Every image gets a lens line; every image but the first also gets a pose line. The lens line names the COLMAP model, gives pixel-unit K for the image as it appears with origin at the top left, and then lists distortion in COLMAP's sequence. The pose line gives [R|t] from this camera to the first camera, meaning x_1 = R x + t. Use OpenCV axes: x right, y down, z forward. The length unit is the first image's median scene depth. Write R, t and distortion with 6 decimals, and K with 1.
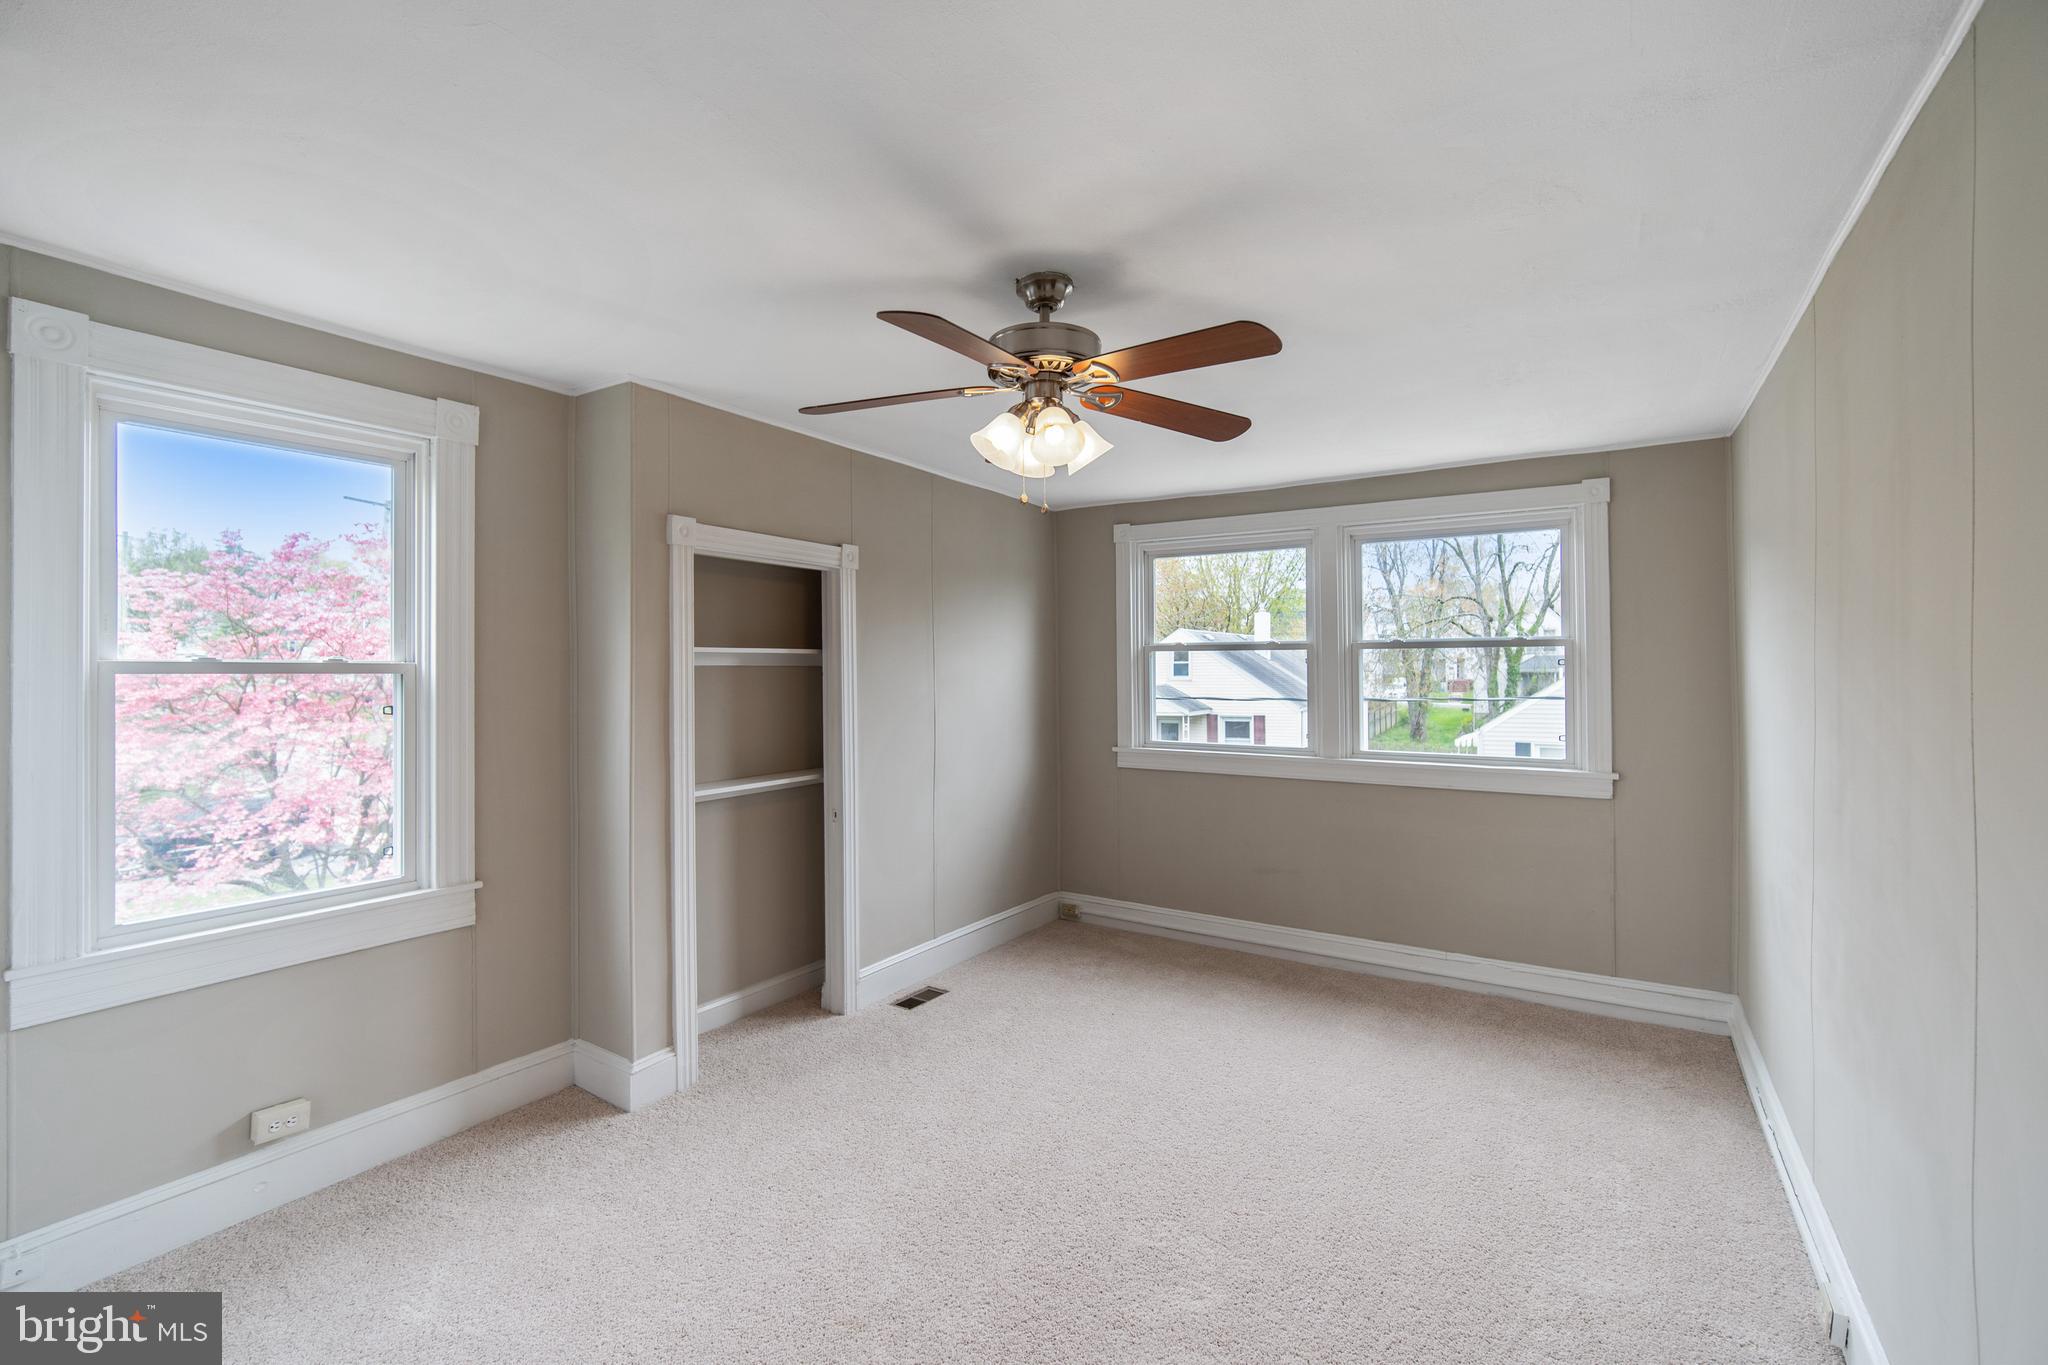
lens RADIAL K [[907.6, 0, 1021.3], [0, 907.6, 665.1], [0, 0, 1]] dist [-0.011183, 0.004678]
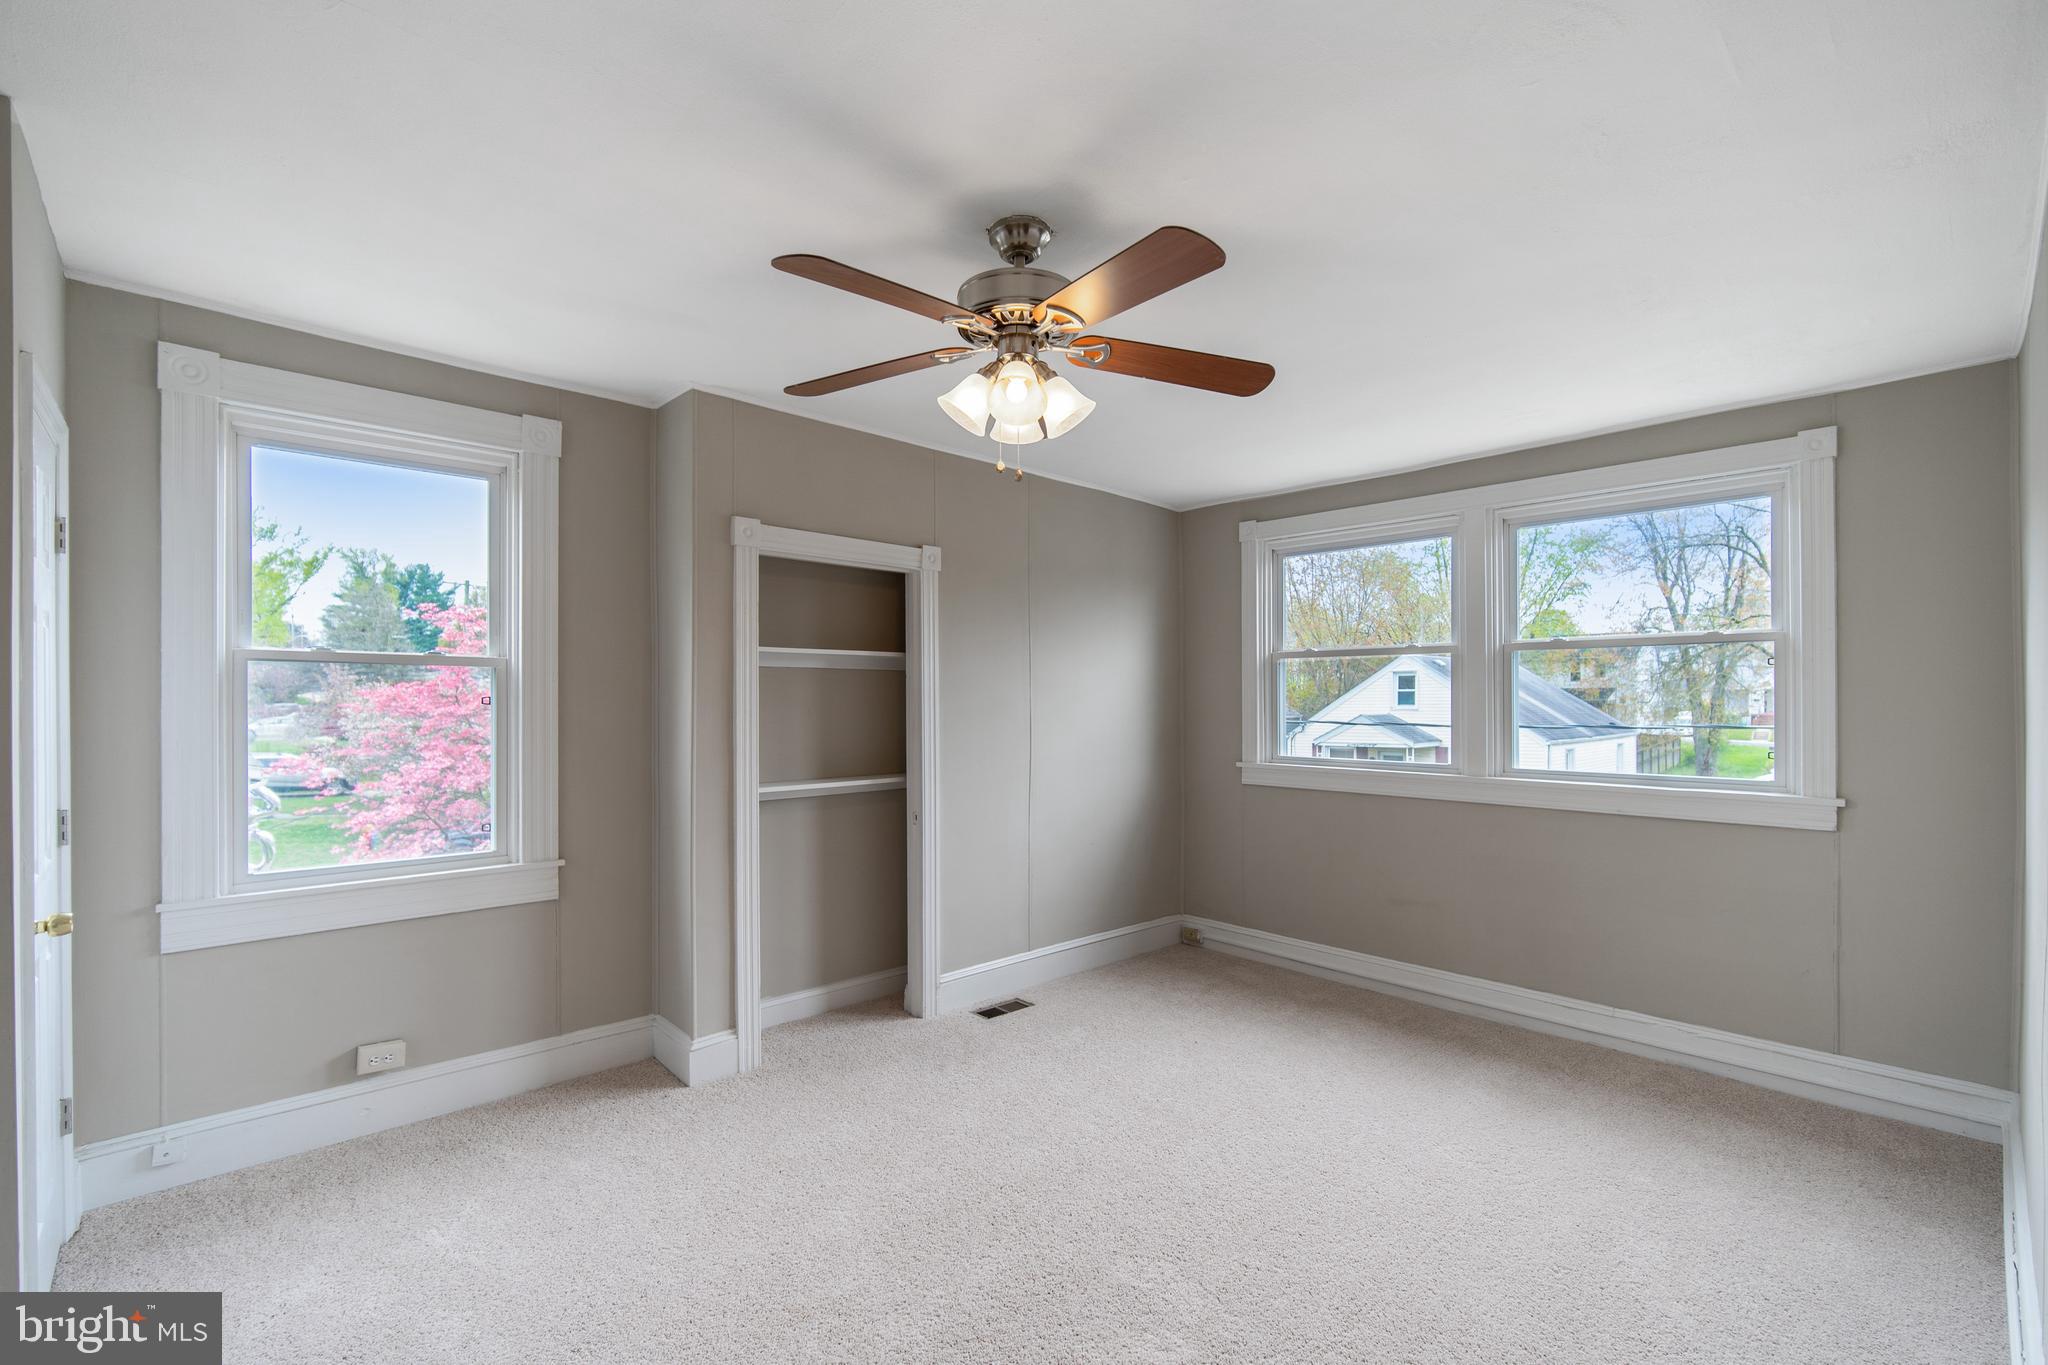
lens RADIAL K [[910.3, 0, 1025.5], [0, 910.3, 705.0], [0, 0, 1]] dist [-0.012528, 0.005643]
pose [[0.970953, 0.004858, -0.239222, 0.179074], [-0.002672, 0.999952, 0.009465, 0.037357], [0.239256, -0.008551, 0.970919, 0.068971]]
